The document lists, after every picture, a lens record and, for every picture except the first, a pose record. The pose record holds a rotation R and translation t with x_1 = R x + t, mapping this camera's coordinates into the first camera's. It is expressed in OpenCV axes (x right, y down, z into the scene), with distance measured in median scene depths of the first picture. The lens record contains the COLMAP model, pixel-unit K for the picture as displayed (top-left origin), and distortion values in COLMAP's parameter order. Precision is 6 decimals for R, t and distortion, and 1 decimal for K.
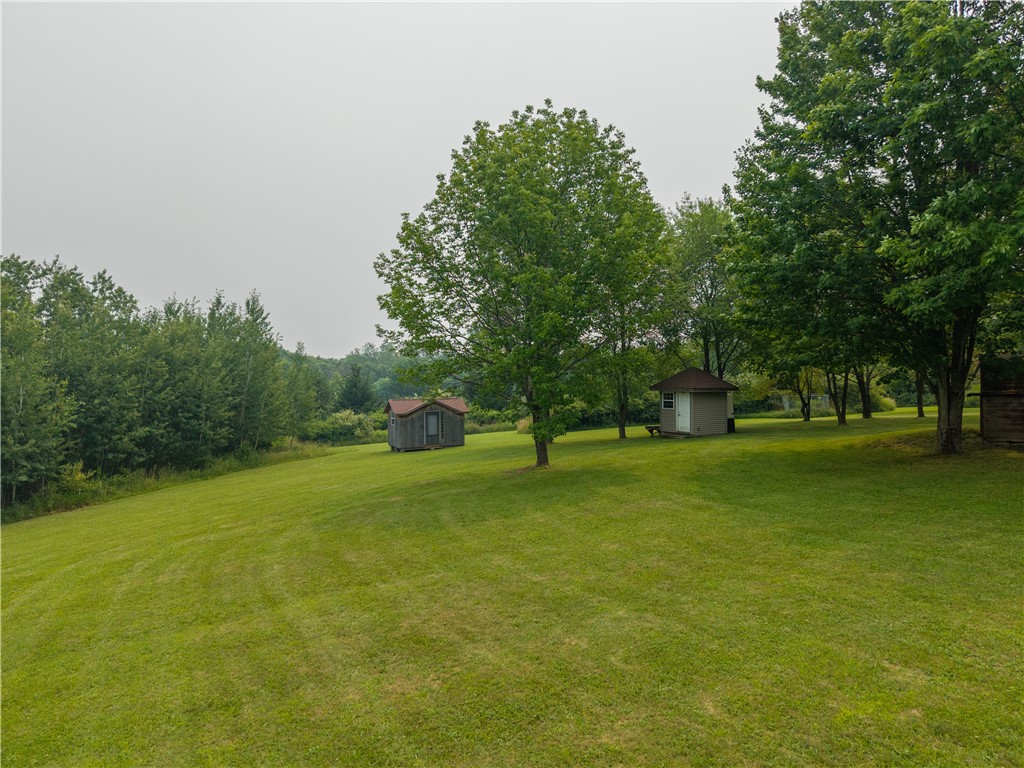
lens RADIAL K [[685.7, 0, 516.2], [0, 685.7, 384.2], [0, 0, 1]] dist [0.021032, -0.020775]
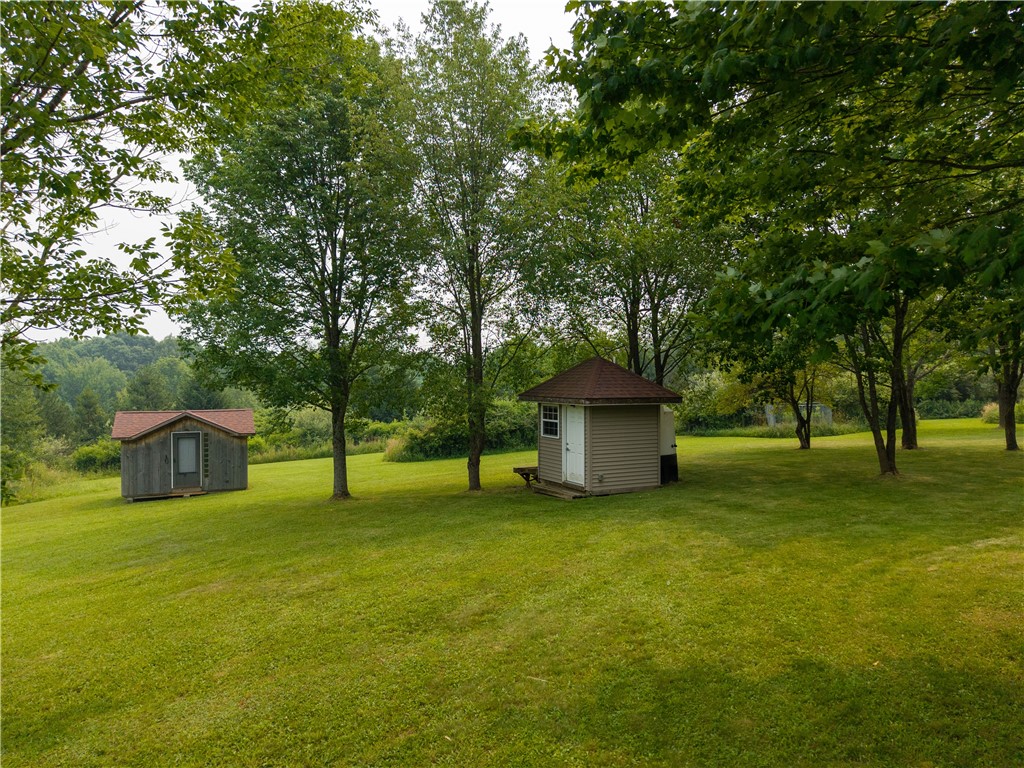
lens RADIAL K [[685.7, 0, 507.4], [0, 685.7, 382.9], [0, 0, 1]] dist [0.021032, -0.020775]
pose [[0.999939, 0.003346, 0.010553, 0.152471], [-0.003296, 0.999983, -0.004793, -0.002274], [-0.010569, 0.004758, 0.999933, 0.394966]]
